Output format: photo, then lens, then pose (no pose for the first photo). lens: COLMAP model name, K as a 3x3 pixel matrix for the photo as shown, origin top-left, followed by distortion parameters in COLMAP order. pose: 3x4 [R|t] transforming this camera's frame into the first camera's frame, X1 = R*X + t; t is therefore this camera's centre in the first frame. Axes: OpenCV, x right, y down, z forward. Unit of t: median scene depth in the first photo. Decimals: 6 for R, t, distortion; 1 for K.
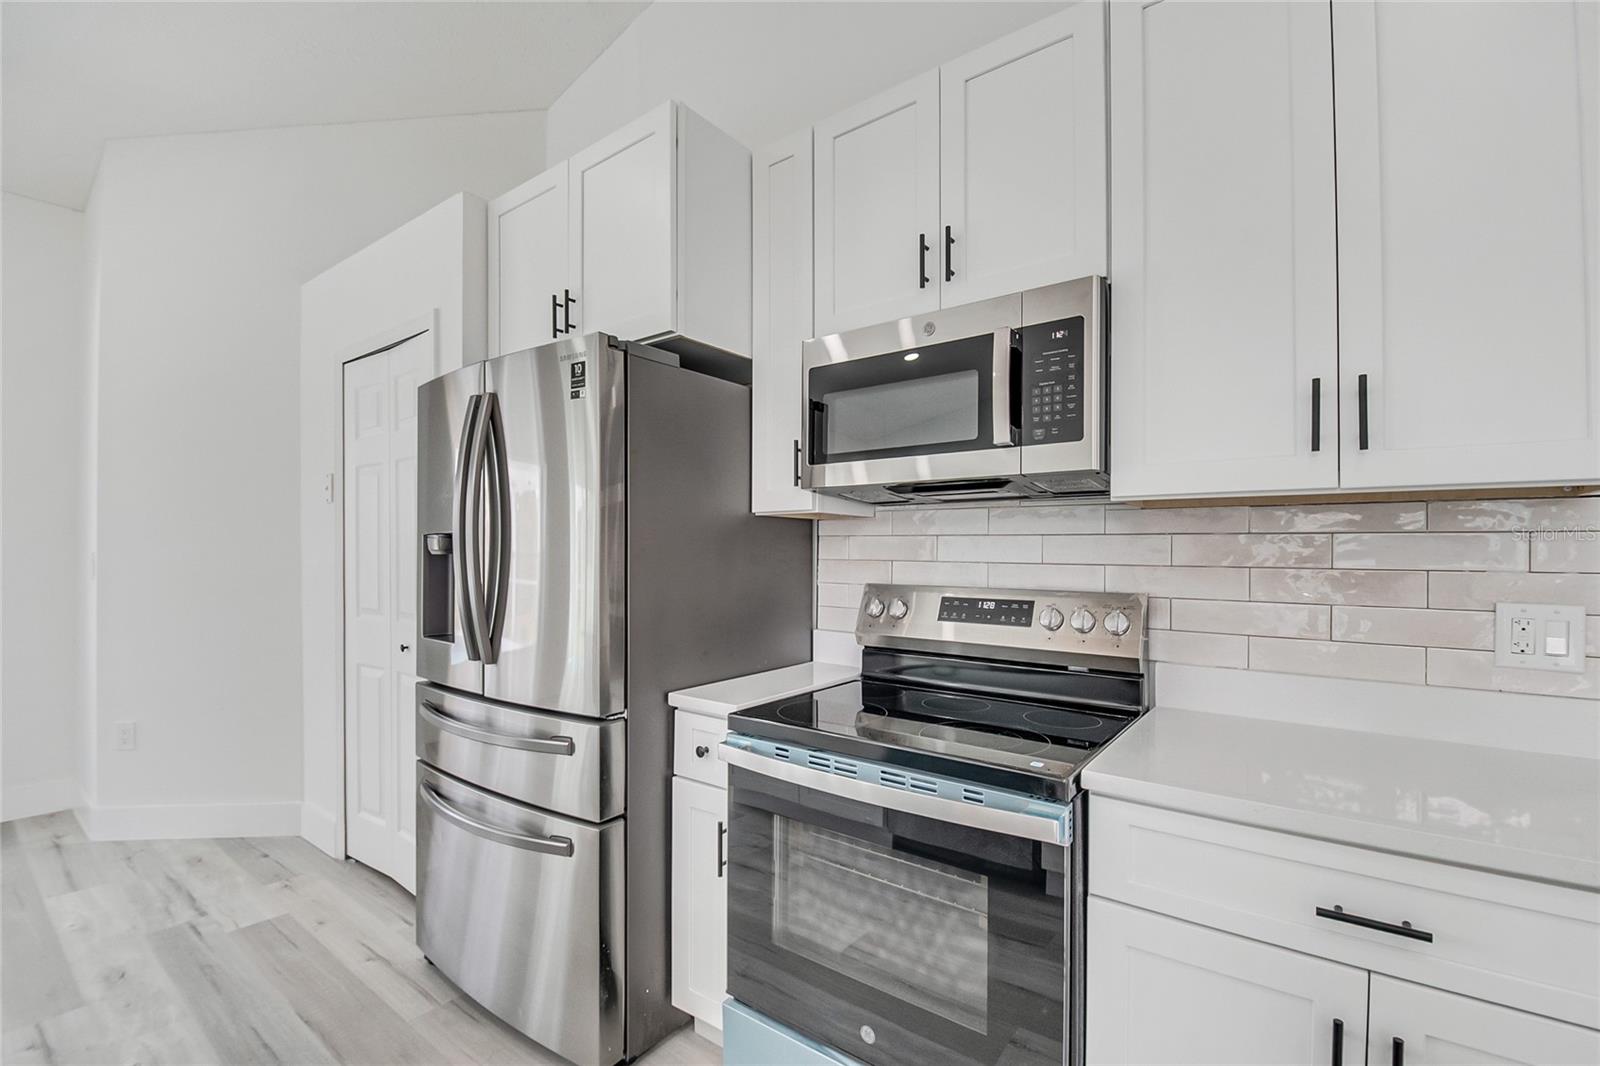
lens RADIAL K [[703.0, 0, 805.8], [0, 703.0, 550.7], [0, 0, 1]] dist [0.003035, -0.009204]
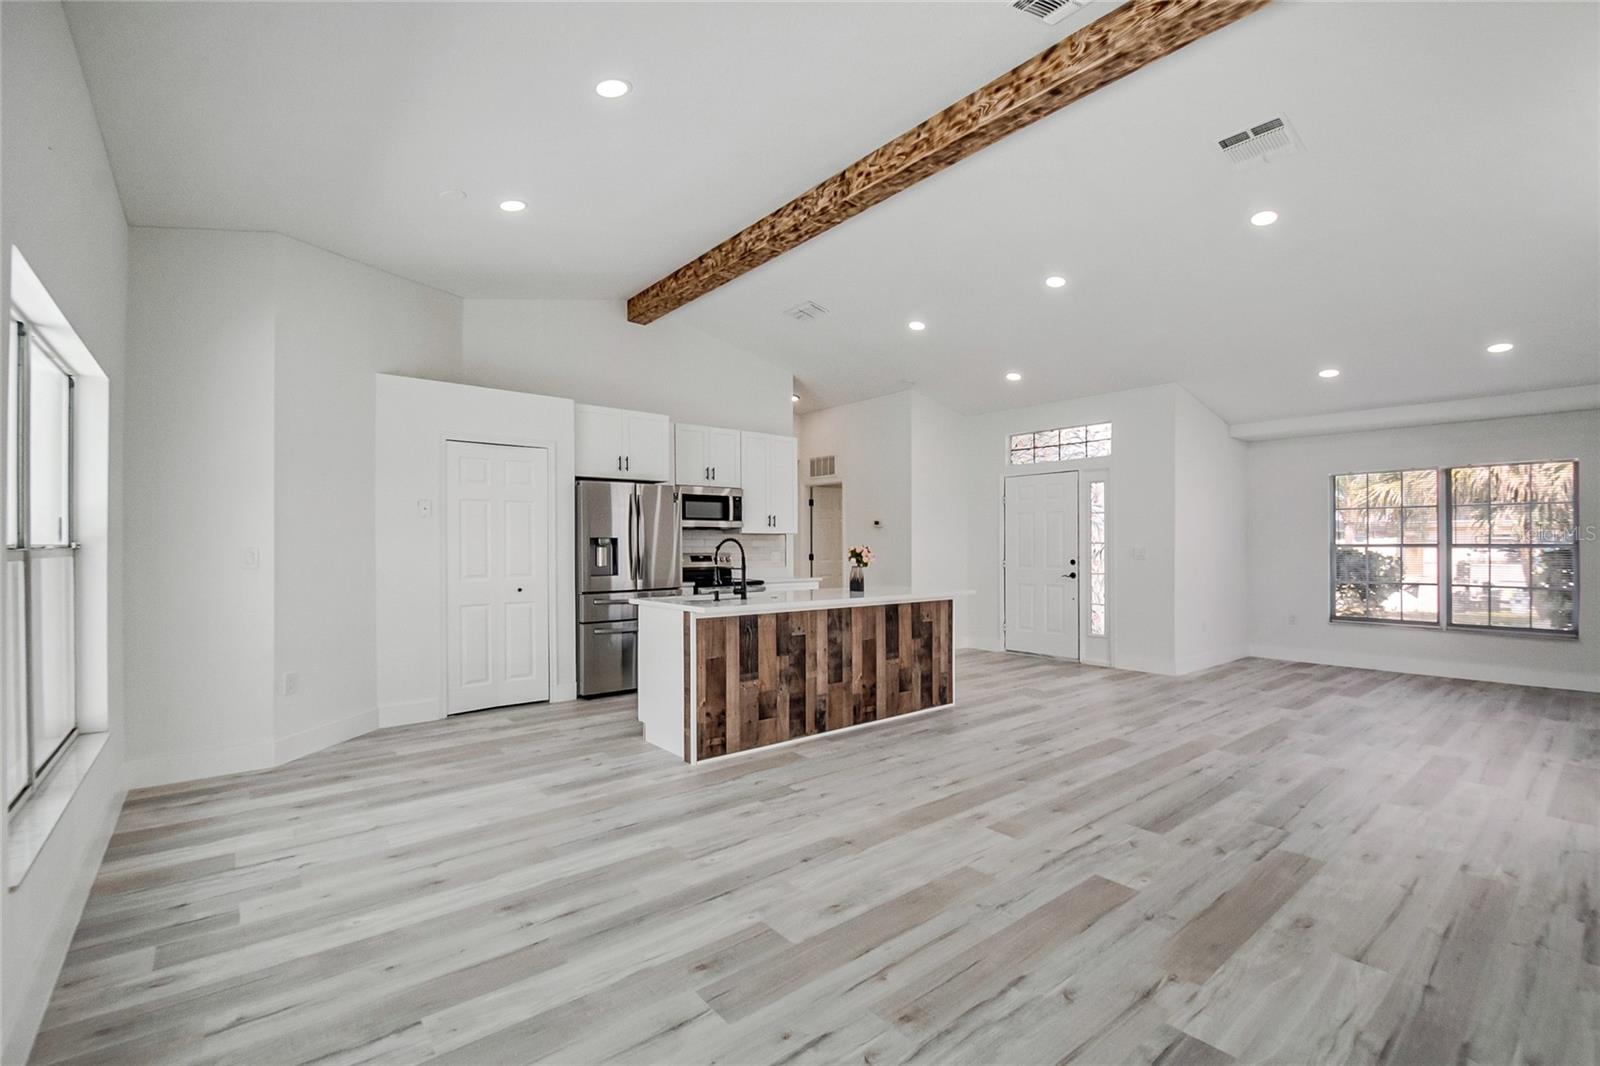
lens RADIAL K [[700.8, 0, 804.2], [0, 700.8, 542.9], [0, 0, 1]] dist [0.014606, -0.019100]
pose [[0.230990, -0.003429, 0.972950, -3.458355], [-0.000028, 0.999994, 0.003531, -0.016564], [-0.972956, -0.000843, 0.230989, -0.471804]]
